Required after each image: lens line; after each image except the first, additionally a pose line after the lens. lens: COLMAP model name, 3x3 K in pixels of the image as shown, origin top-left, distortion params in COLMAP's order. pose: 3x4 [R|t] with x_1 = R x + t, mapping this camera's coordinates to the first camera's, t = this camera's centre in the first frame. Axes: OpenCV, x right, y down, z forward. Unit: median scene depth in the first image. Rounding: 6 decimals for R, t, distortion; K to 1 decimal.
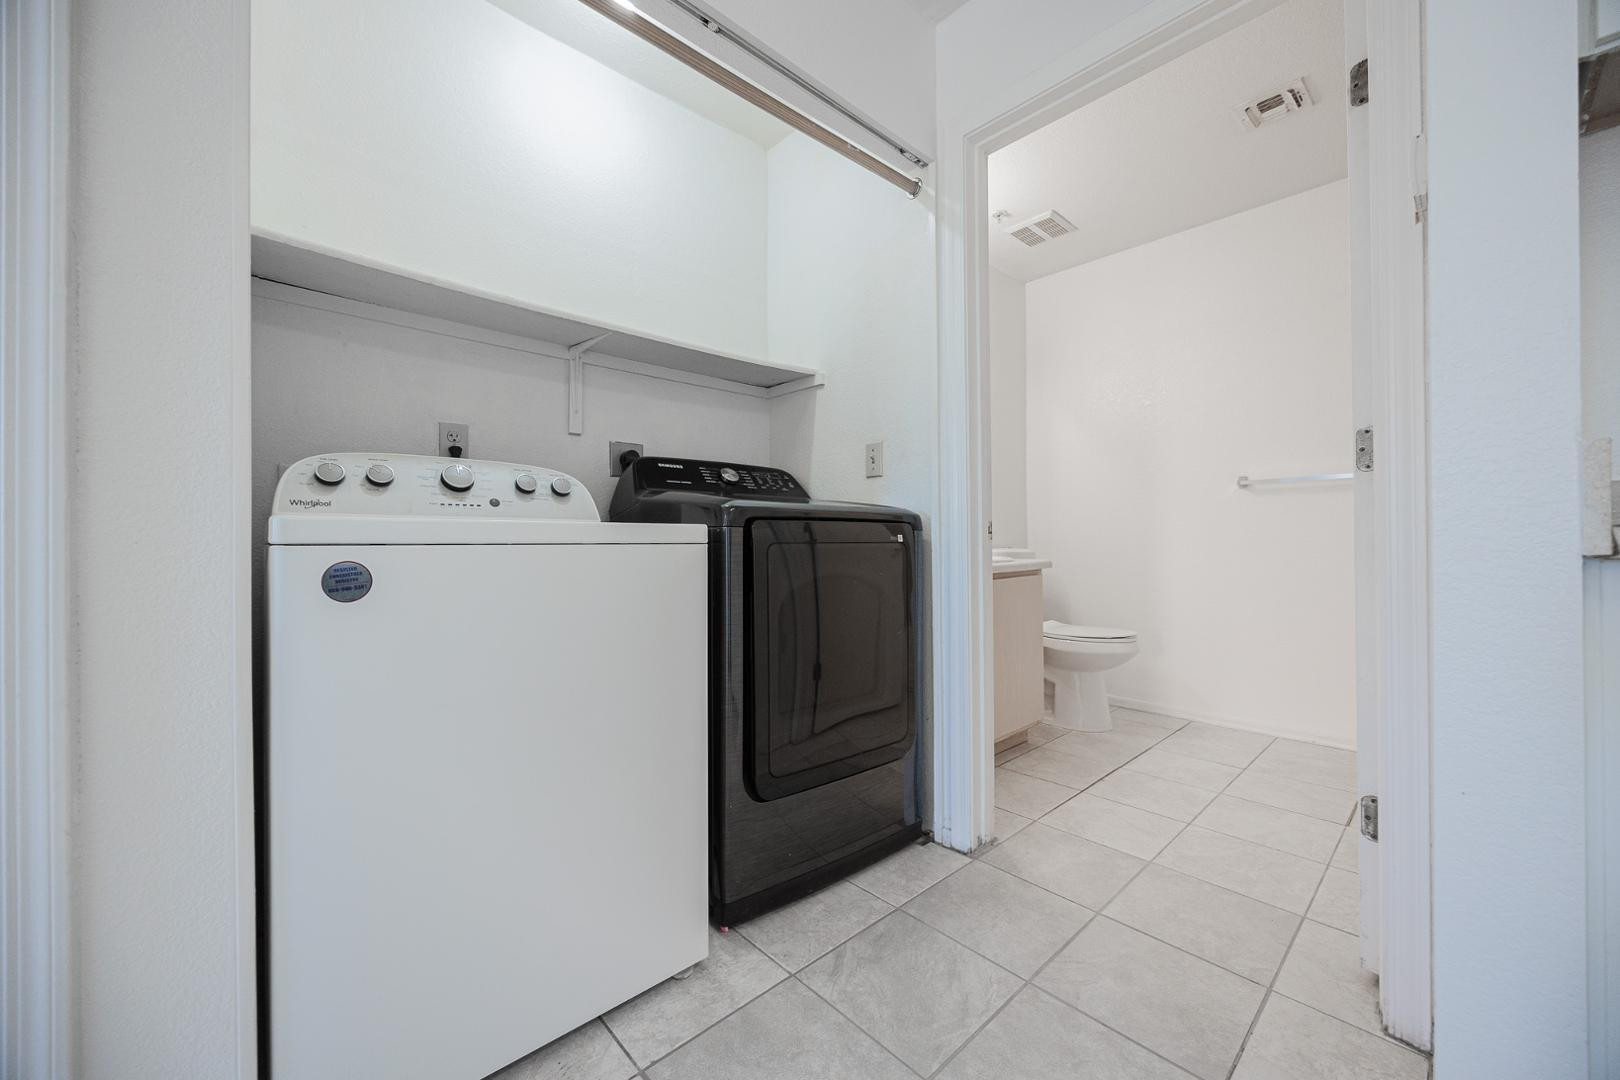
lens RADIAL K [[635.2, 0, 790.9], [0, 635.2, 535.8], [0, 0, 1]] dist [0.000783, -0.001705]
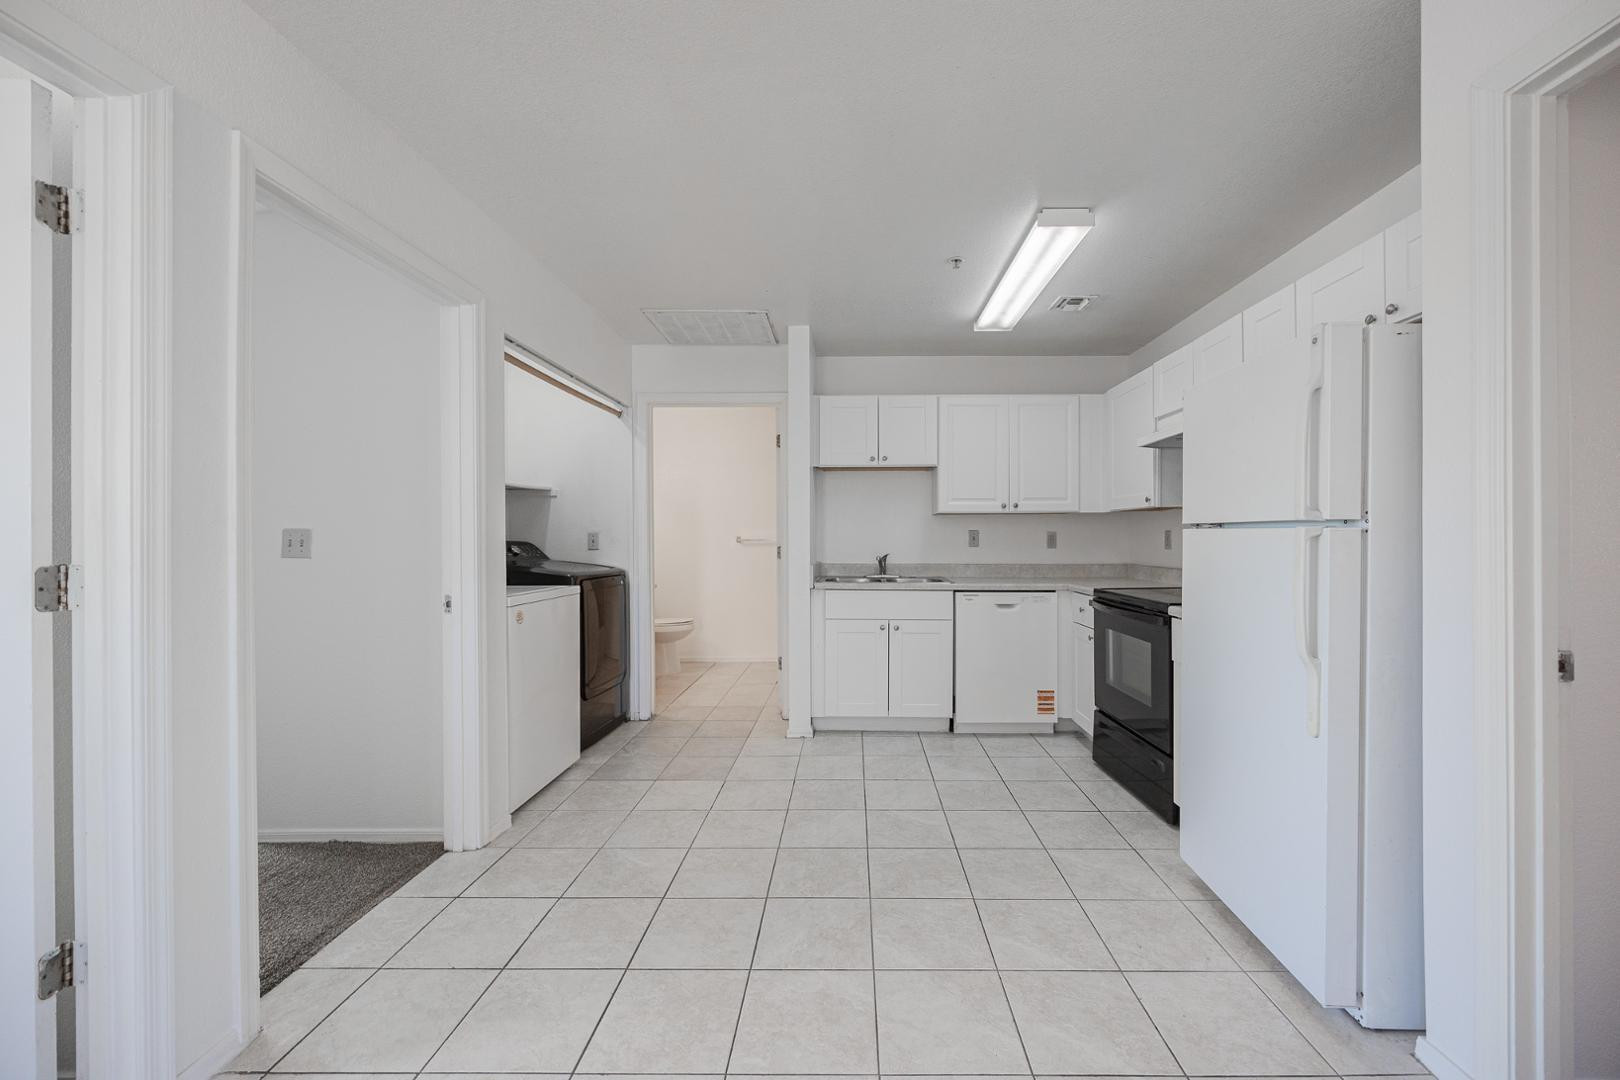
lens RADIAL K [[635.2, 0, 845.2], [0, 635.2, 538.1], [0, 0, 1]] dist [0.000783, -0.001705]
pose [[0.688029, 0.000427, 0.725683, -0.629423], [-0.000699, 1.000000, 0.000074, -0.106581], [-0.725682, -0.000558, 0.688030, -0.761952]]
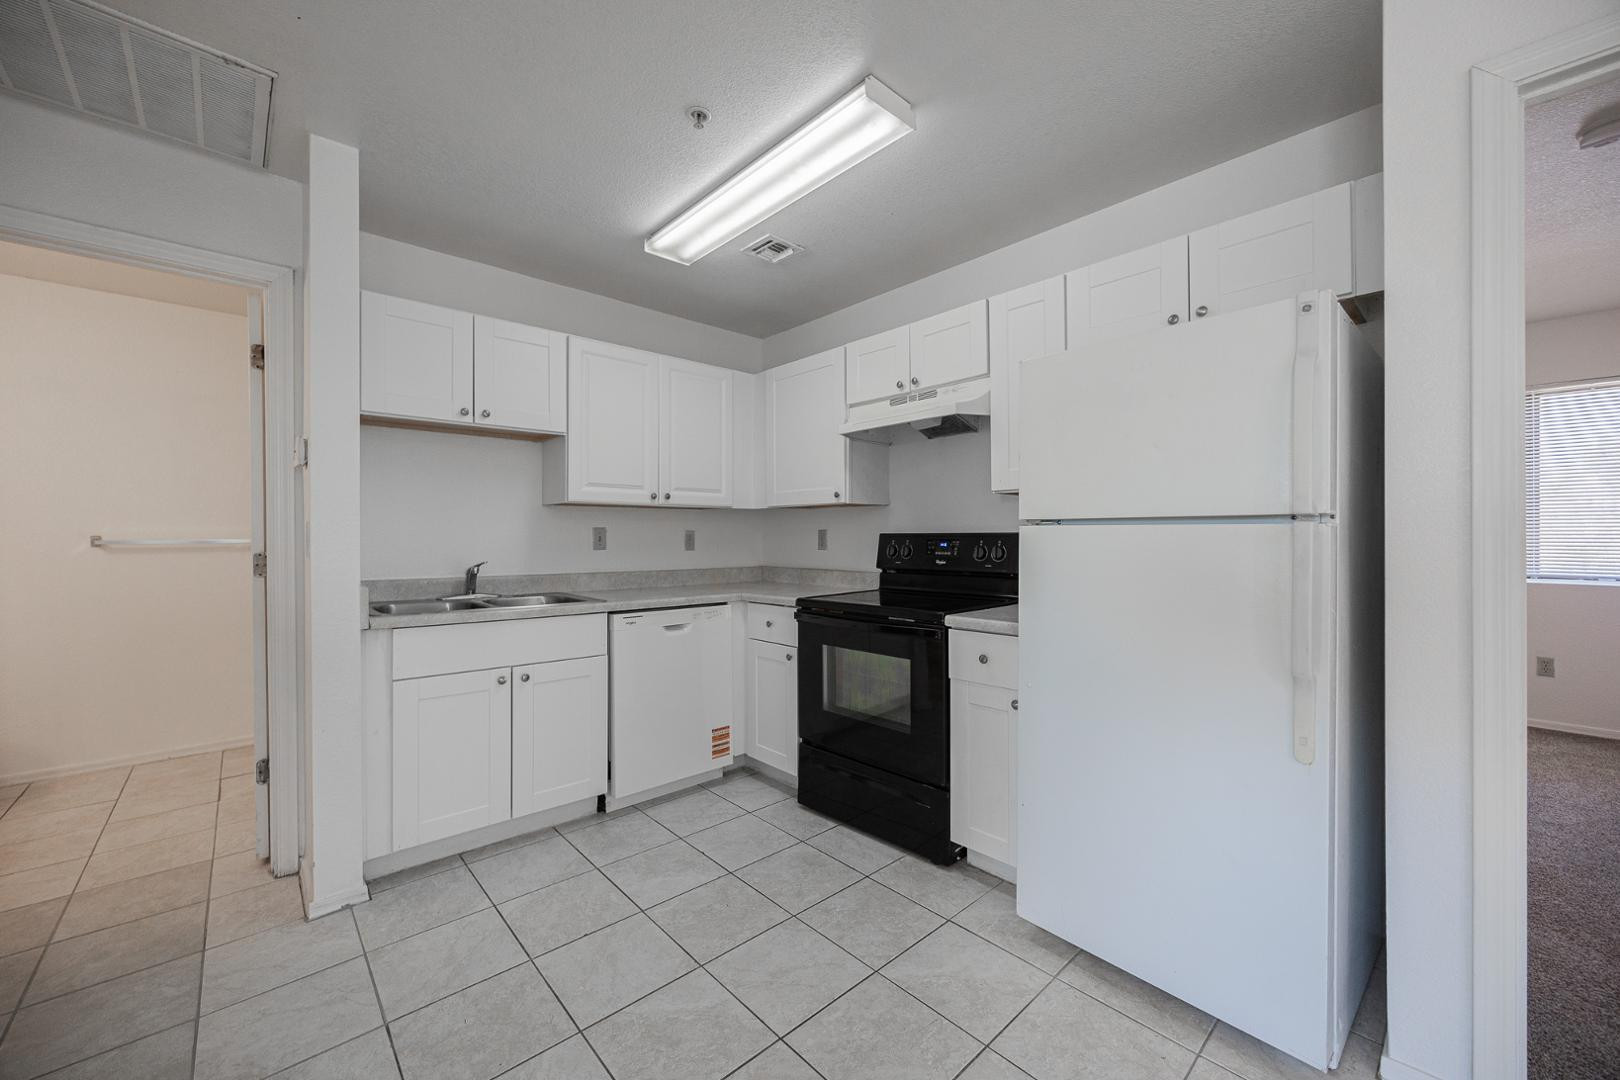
lens RADIAL K [[635.2, 0, 818.1], [0, 635.2, 538.6], [0, 0, 1]] dist [0.000783, -0.001705]
pose [[0.011074, 0.000786, 0.999938, -0.421854], [0.001272, 0.999999, -0.000800, -0.104091], [-0.999938, 0.001280, 0.011073, -0.287455]]
